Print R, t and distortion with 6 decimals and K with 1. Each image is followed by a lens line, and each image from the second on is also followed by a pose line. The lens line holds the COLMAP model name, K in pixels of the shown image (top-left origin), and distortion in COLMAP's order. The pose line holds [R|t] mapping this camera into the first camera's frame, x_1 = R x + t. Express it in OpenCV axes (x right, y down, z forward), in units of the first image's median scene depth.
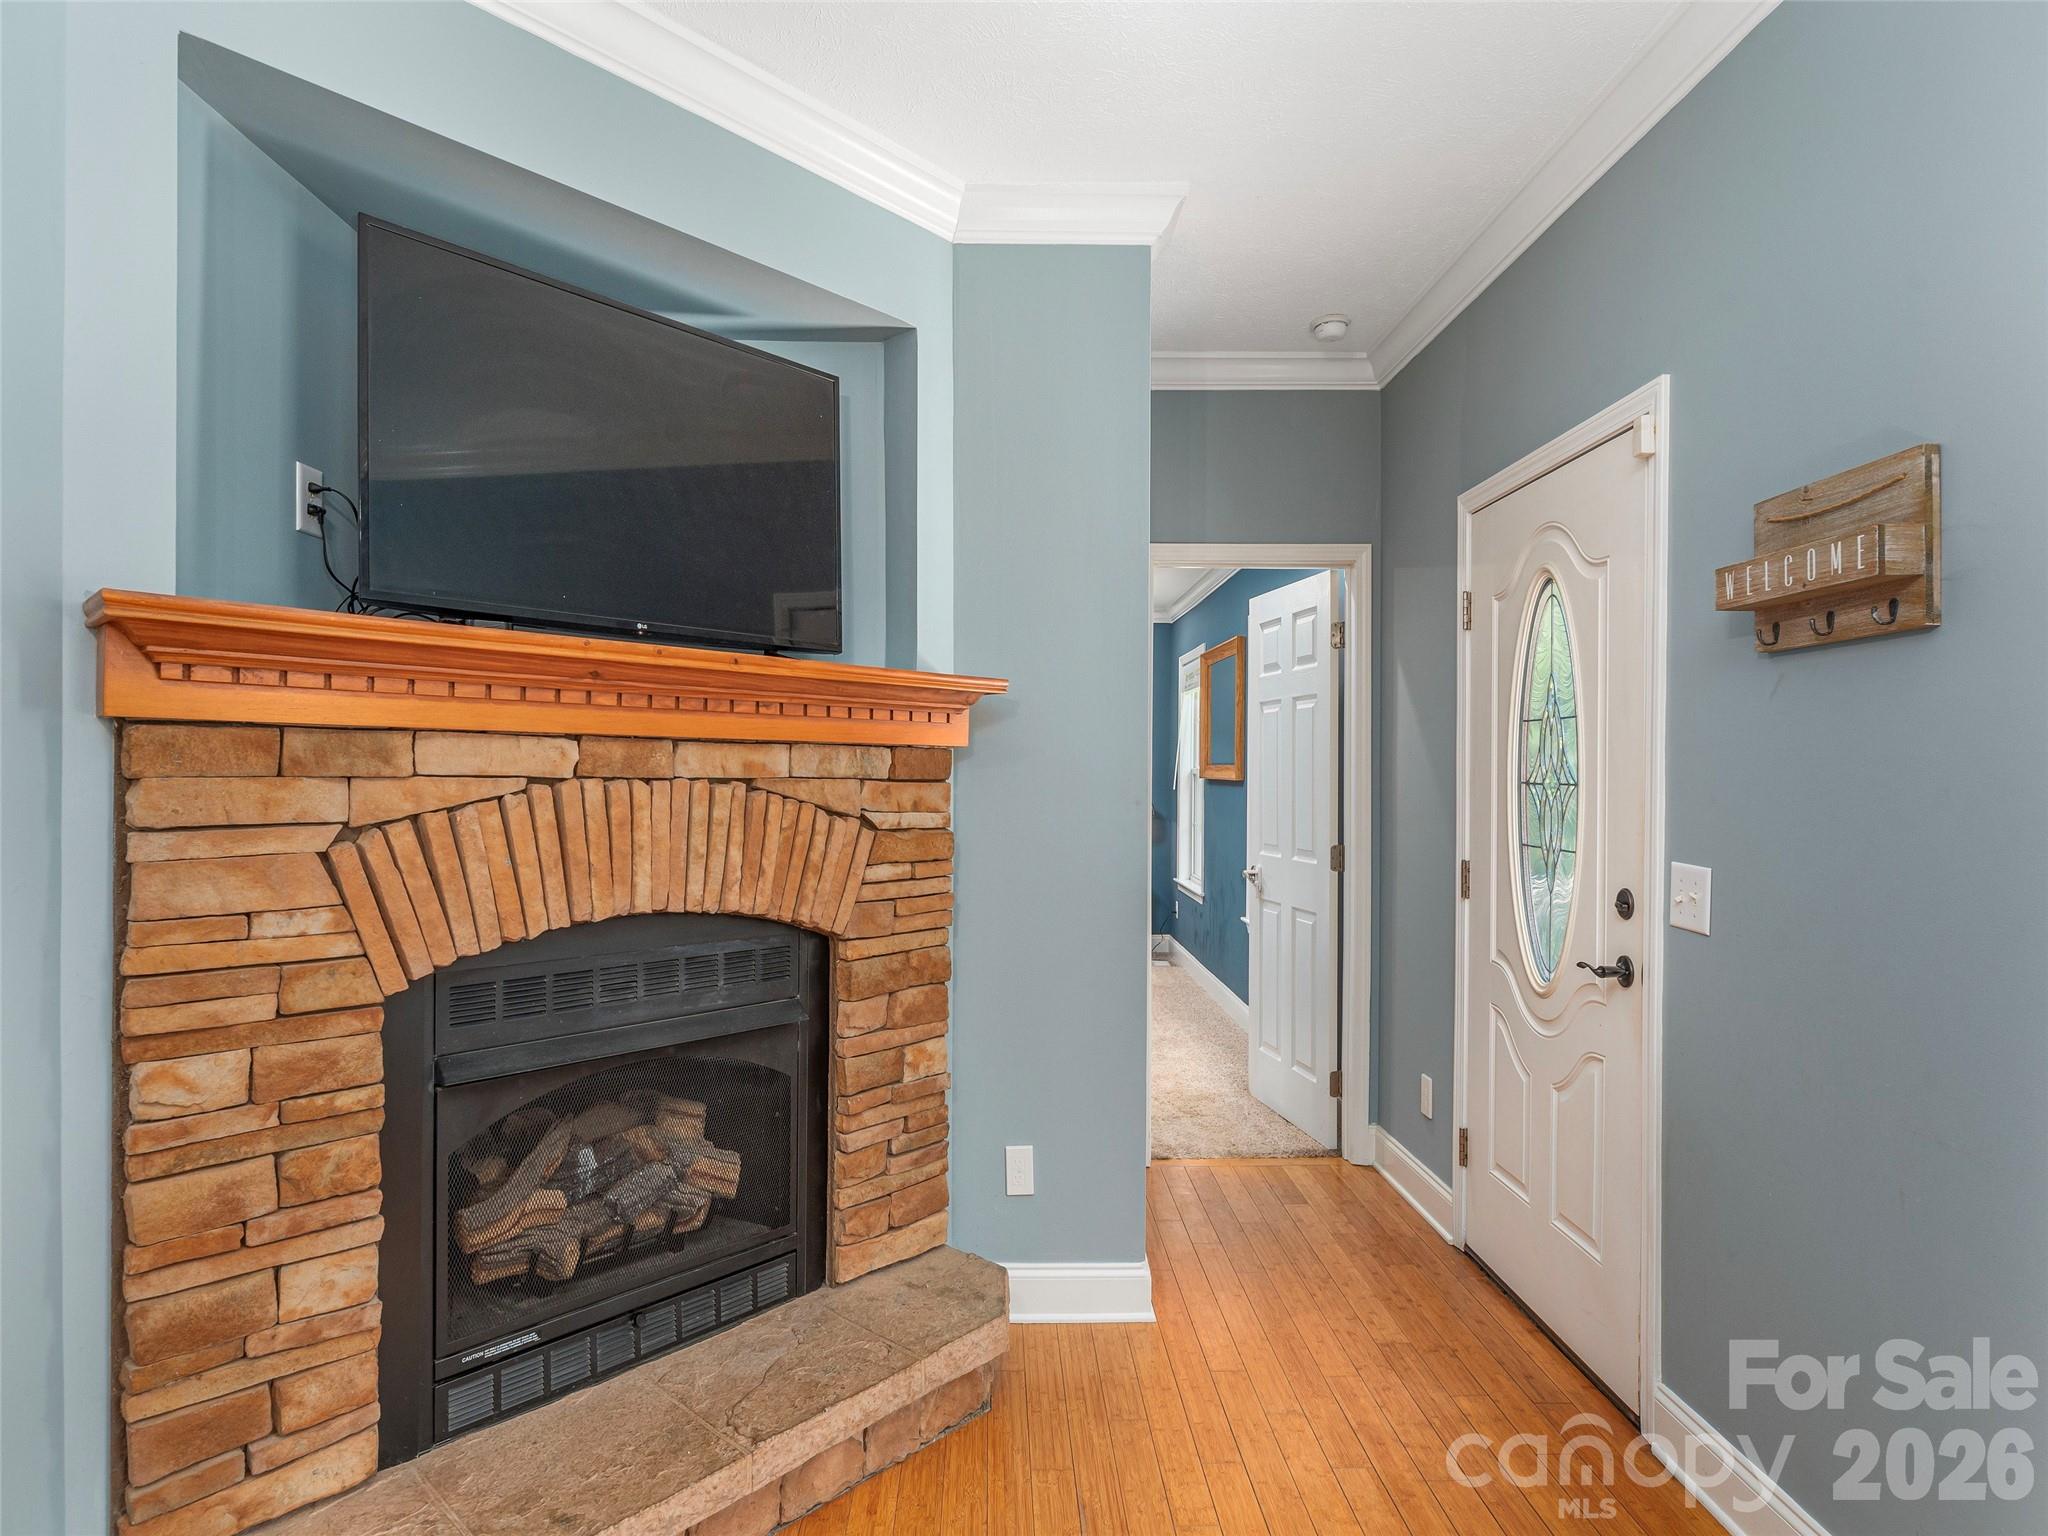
lens RADIAL K [[1073.3, 0, 1019.7], [0, 1073.3, 774.7], [0, 0, 1]] dist [-0.006052, -0.000223]
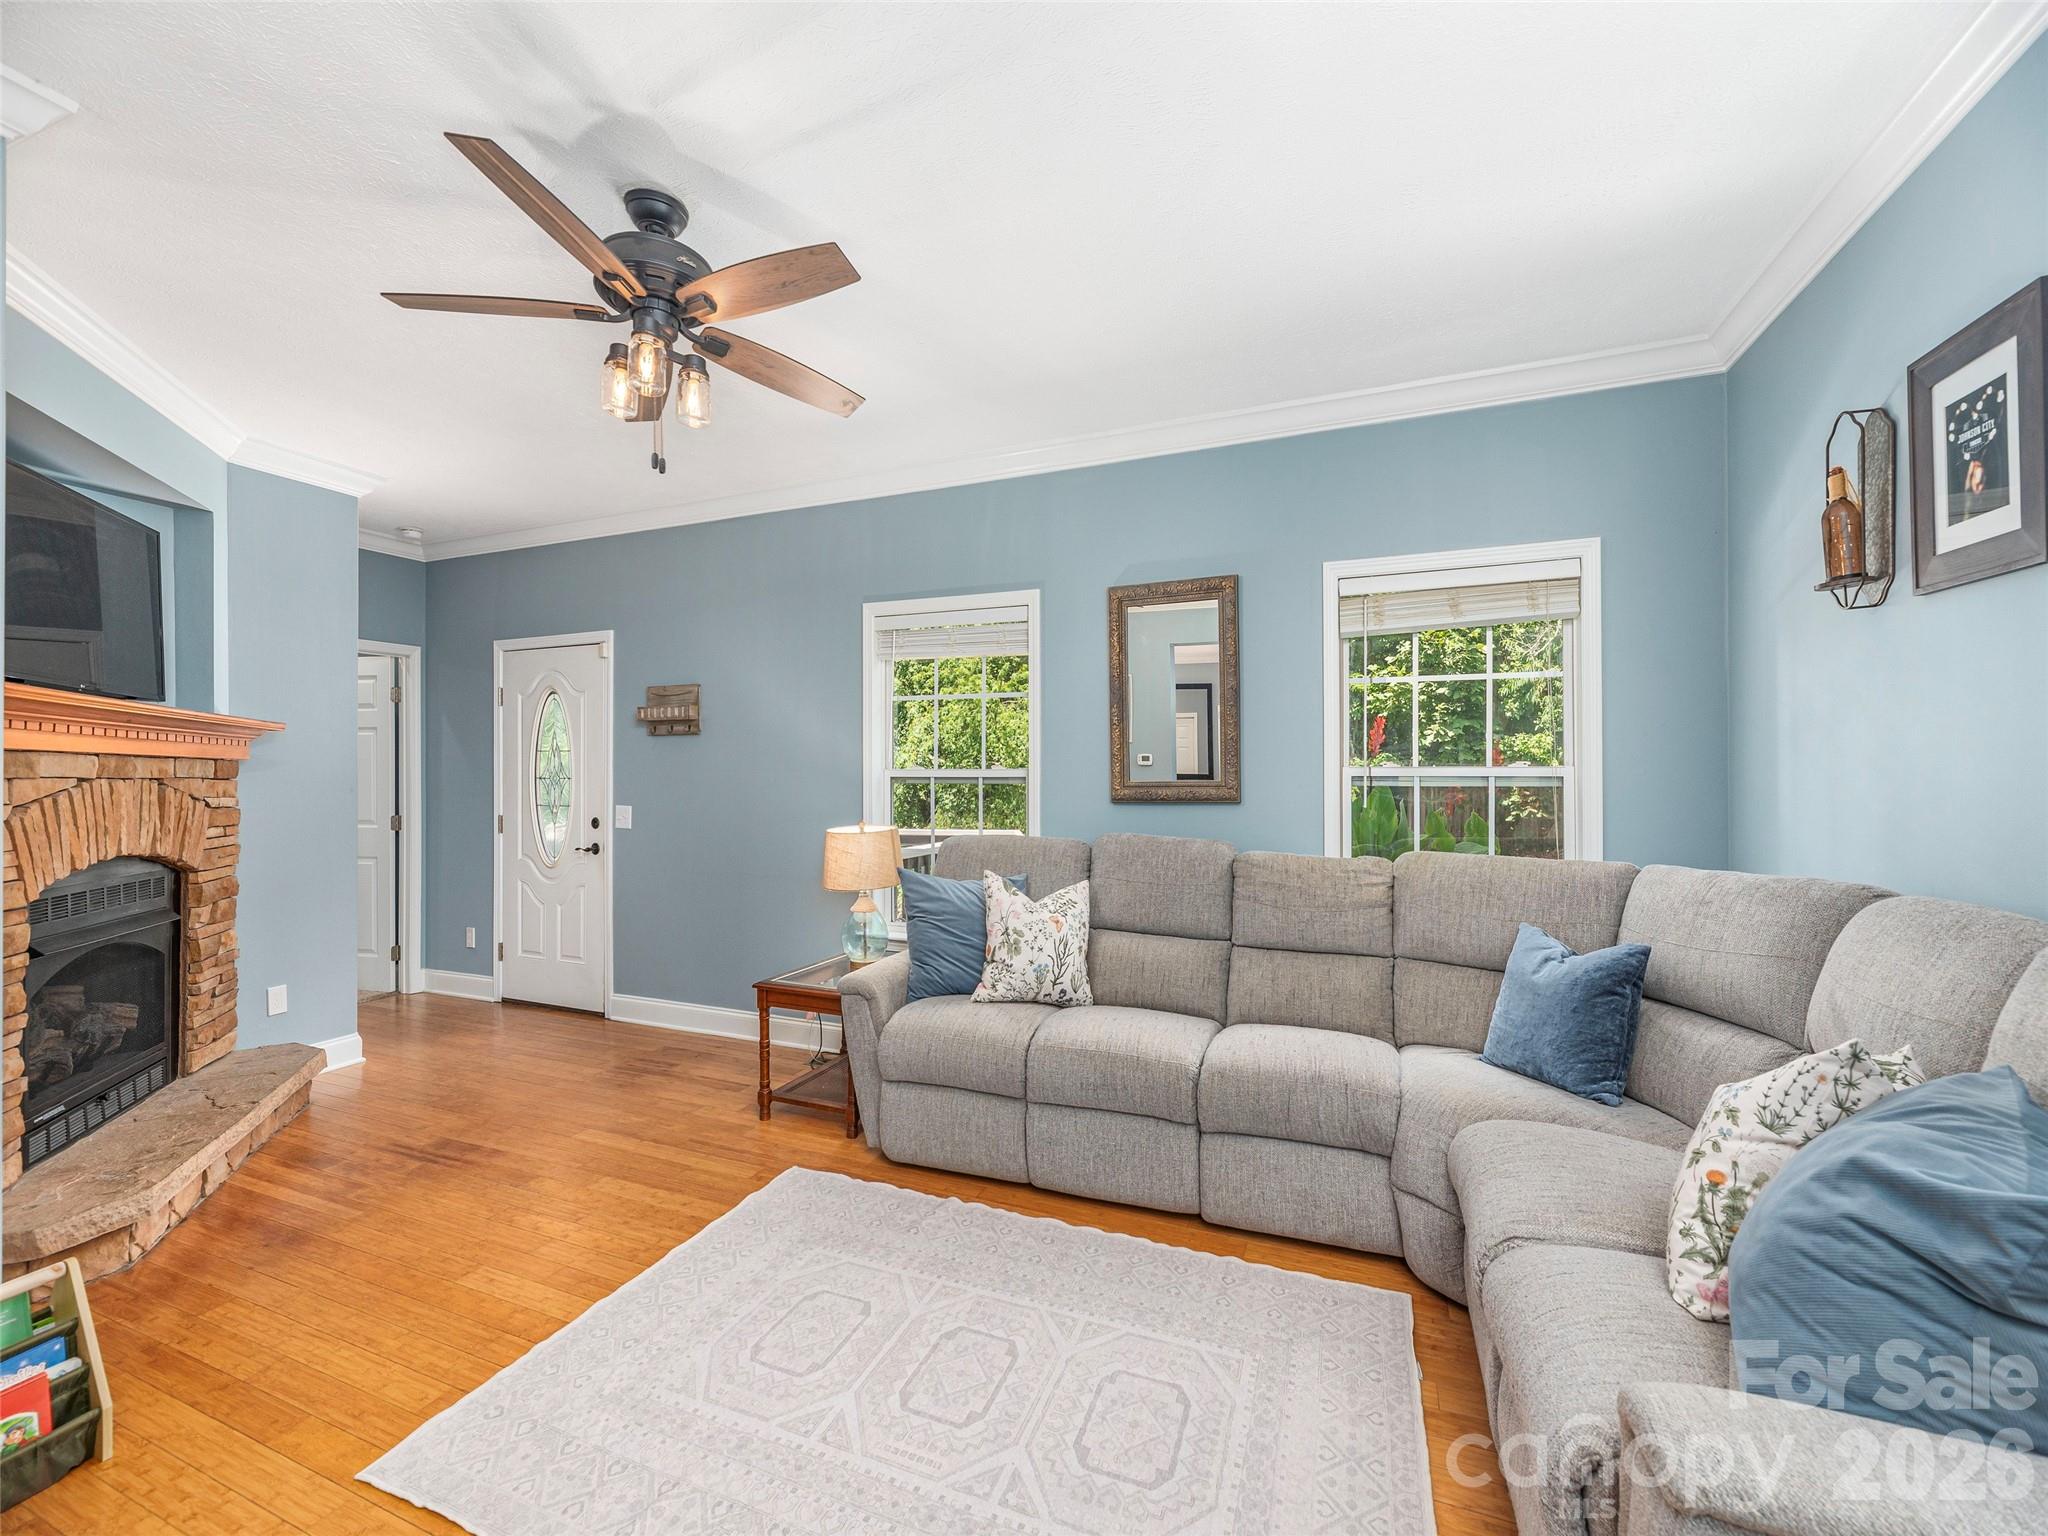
lens RADIAL K [[836.3, 0, 1020.0], [0, 836.3, 768.1], [0, 0, 1]] dist [0.000672, -0.000140]
pose [[0.404182, 0.002850, 0.914674, -0.875222], [0.005765, 0.999967, -0.005663, 0.002587], [-0.914660, 0.007562, 0.404152, -0.772047]]
